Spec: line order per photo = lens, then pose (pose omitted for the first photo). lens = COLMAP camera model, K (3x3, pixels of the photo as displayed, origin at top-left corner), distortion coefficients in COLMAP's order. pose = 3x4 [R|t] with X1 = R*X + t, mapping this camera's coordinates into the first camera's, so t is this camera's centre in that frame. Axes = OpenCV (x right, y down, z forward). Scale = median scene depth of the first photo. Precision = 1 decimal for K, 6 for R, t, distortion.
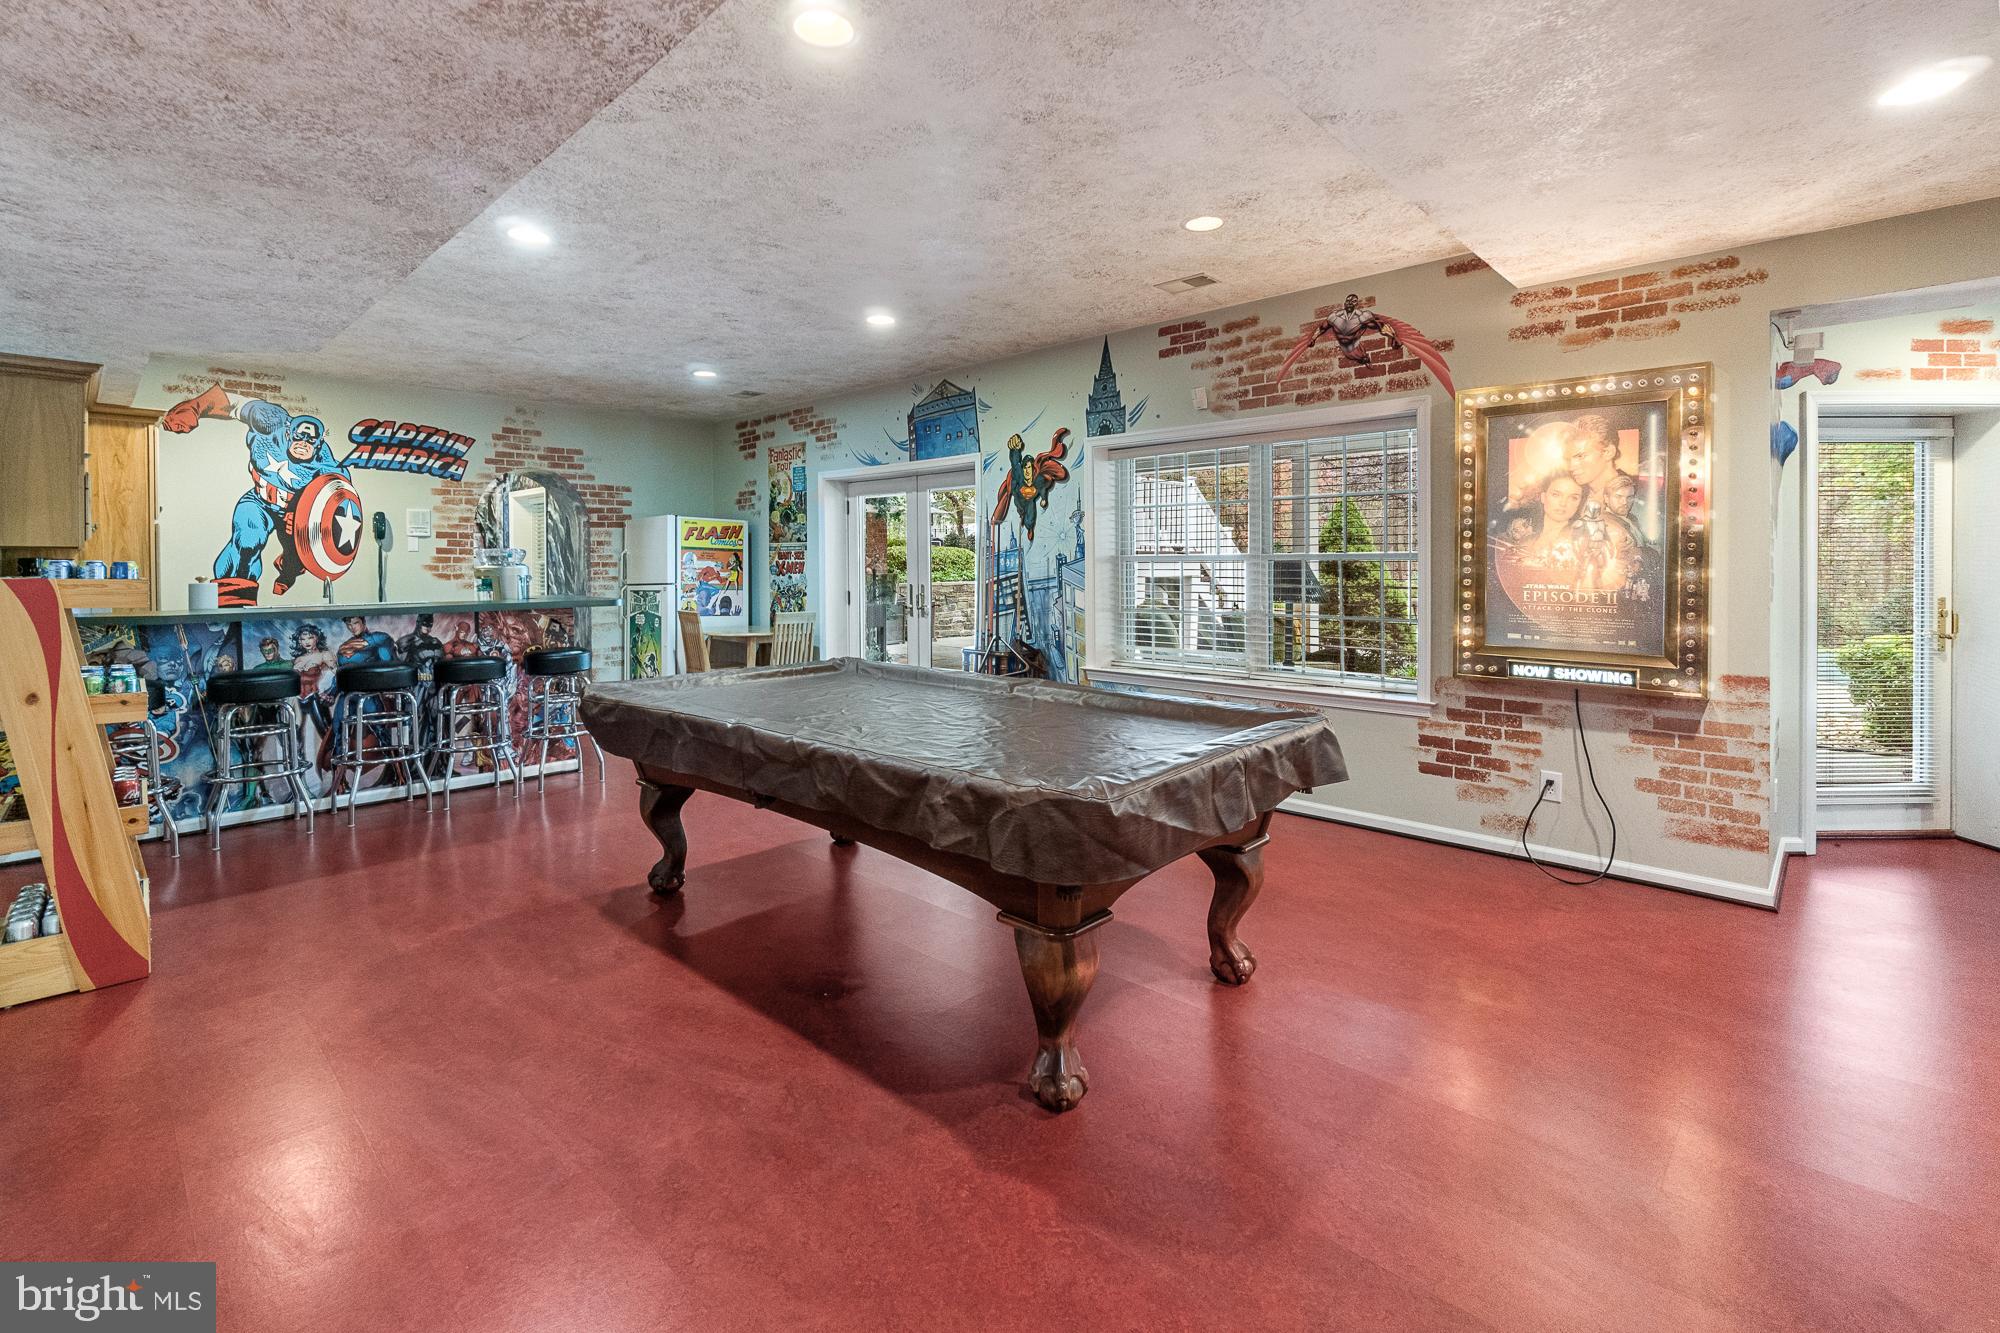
lens RADIAL K [[890.5, 0, 1037.7], [0, 890.5, 552.4], [0, 0, 1]] dist [-0.004934, 0.001848]
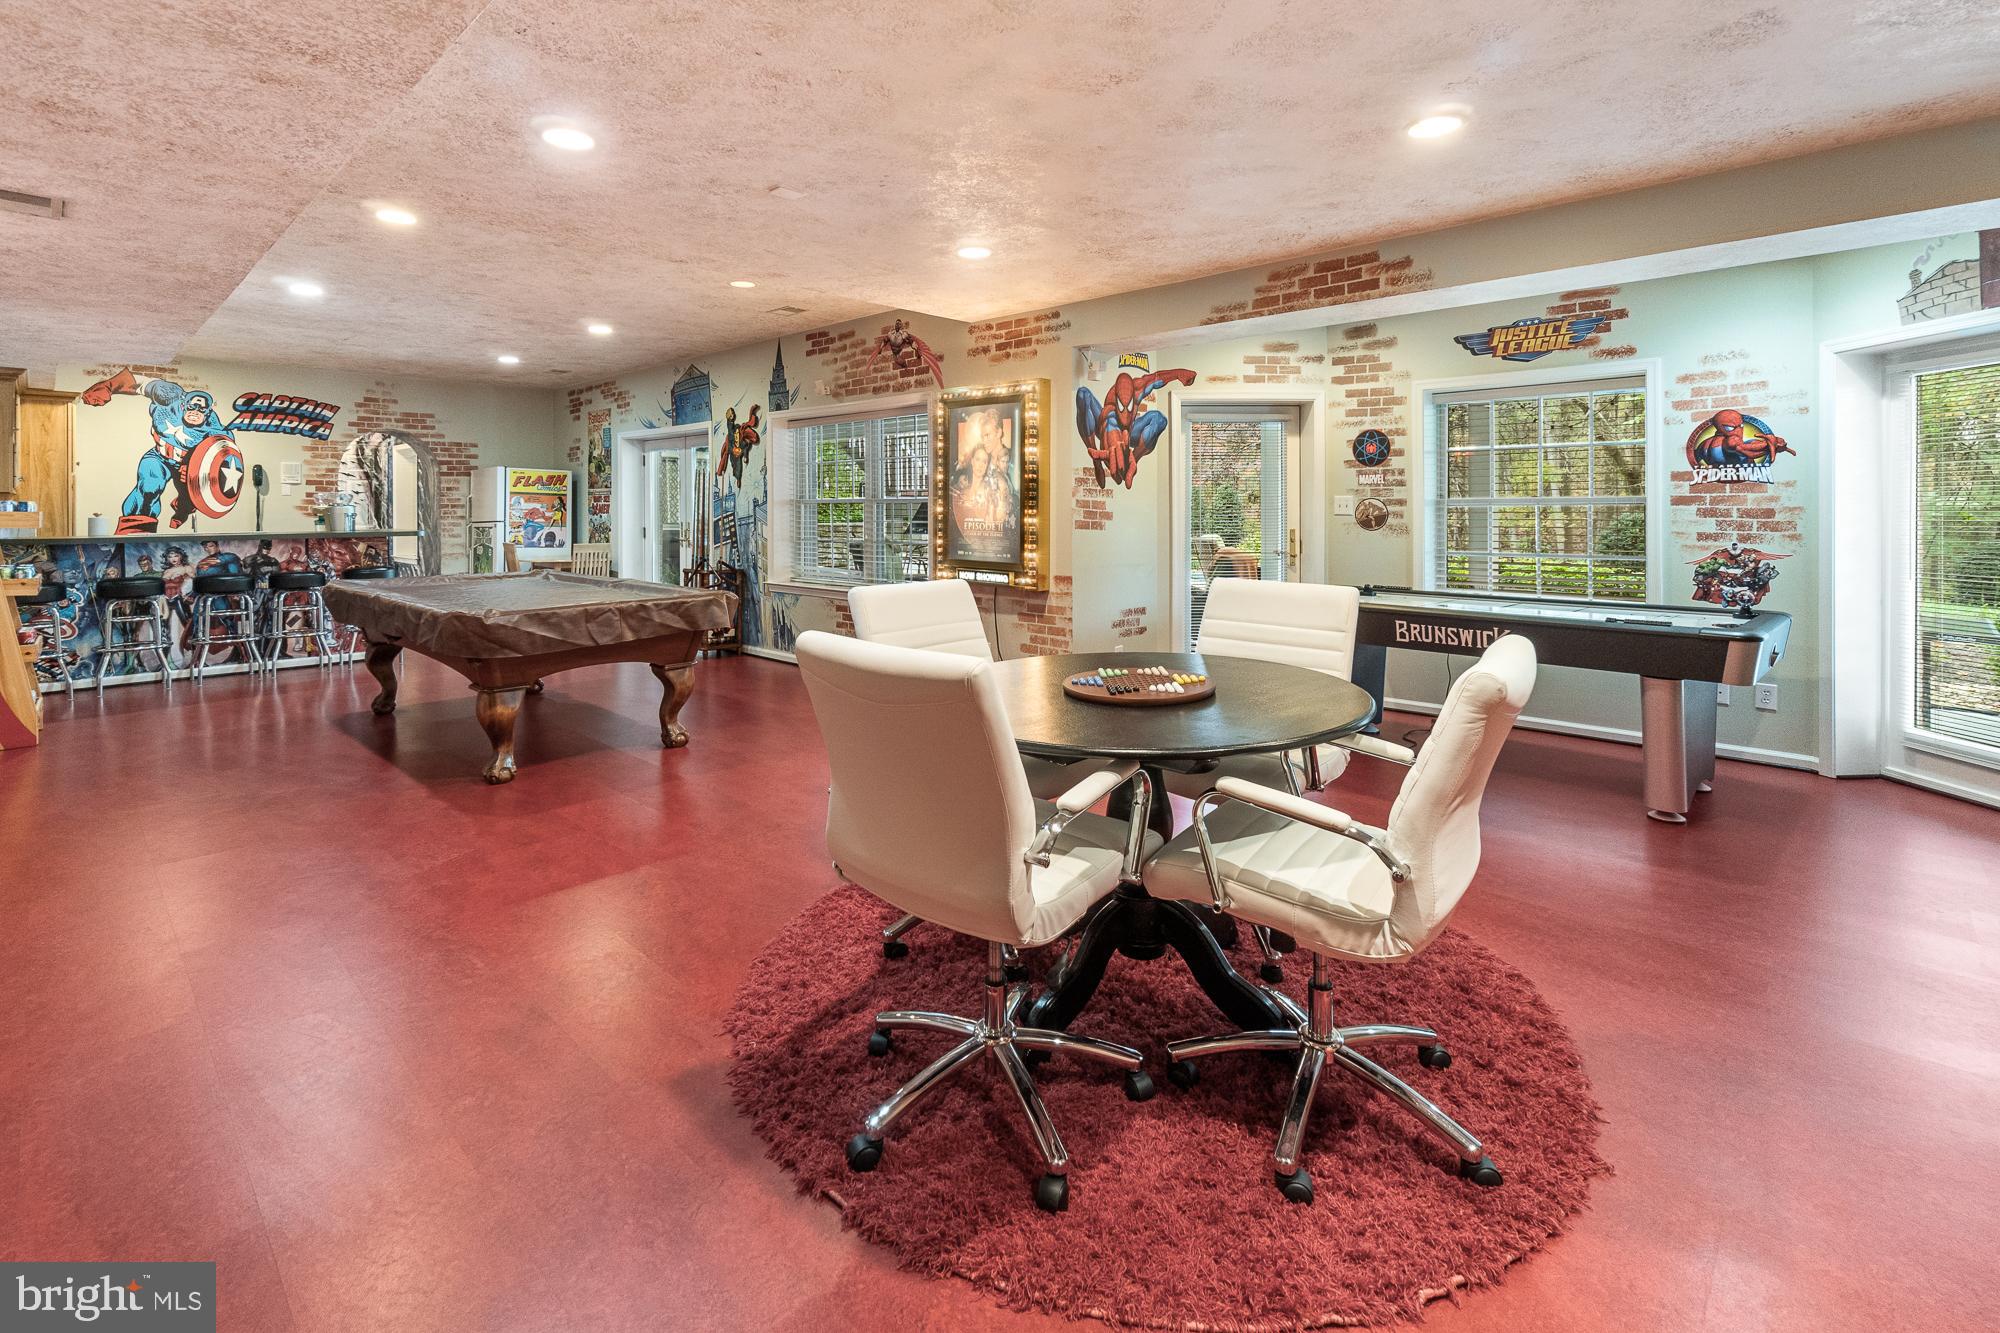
lens RADIAL K [[890.5, 0, 1030.4], [0, 890.5, 488.6], [0, 0, 1]] dist [-0.004934, 0.001848]
pose [[0.999948, 0.001988, 0.009978, 0.461188], [-0.001896, 0.999955, -0.009308, -0.000897], [-0.009996, 0.009289, 0.999907, -0.376008]]
